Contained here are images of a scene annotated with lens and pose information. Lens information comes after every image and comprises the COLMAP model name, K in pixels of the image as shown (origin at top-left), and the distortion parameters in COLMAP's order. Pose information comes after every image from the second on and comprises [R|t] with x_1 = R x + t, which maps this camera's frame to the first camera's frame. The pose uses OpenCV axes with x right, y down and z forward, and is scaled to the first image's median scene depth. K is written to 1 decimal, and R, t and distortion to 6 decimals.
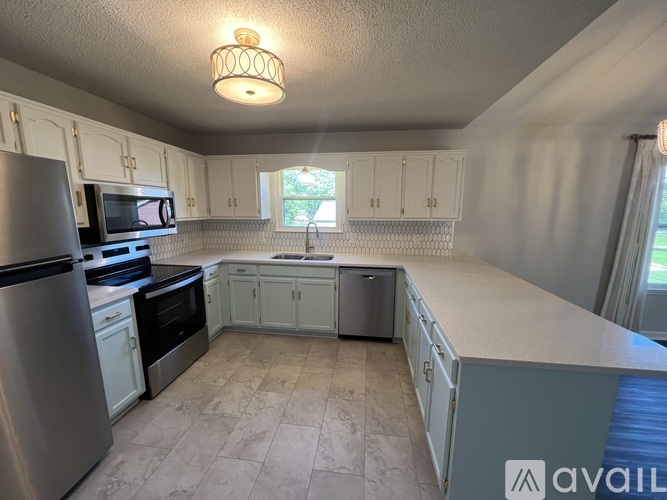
lens RADIAL K [[271.0, 0, 333.5], [0, 271.0, 250.0], [0, 0, 1]] dist [-0.000140, 0.000023]
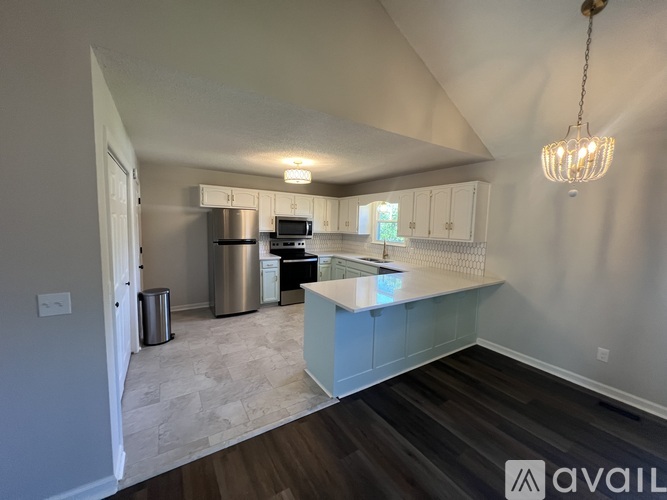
lens RADIAL K [[271.0, 0, 333.5], [0, 271.0, 250.0], [0, 0, 1]] dist [-0.000140, 0.000023]
pose [[0.643612, 0.086565, -0.760441, 0.894694], [-0.149301, 0.988695, -0.013814, 0.024778], [0.750649, 0.122425, 0.649260, -0.157498]]
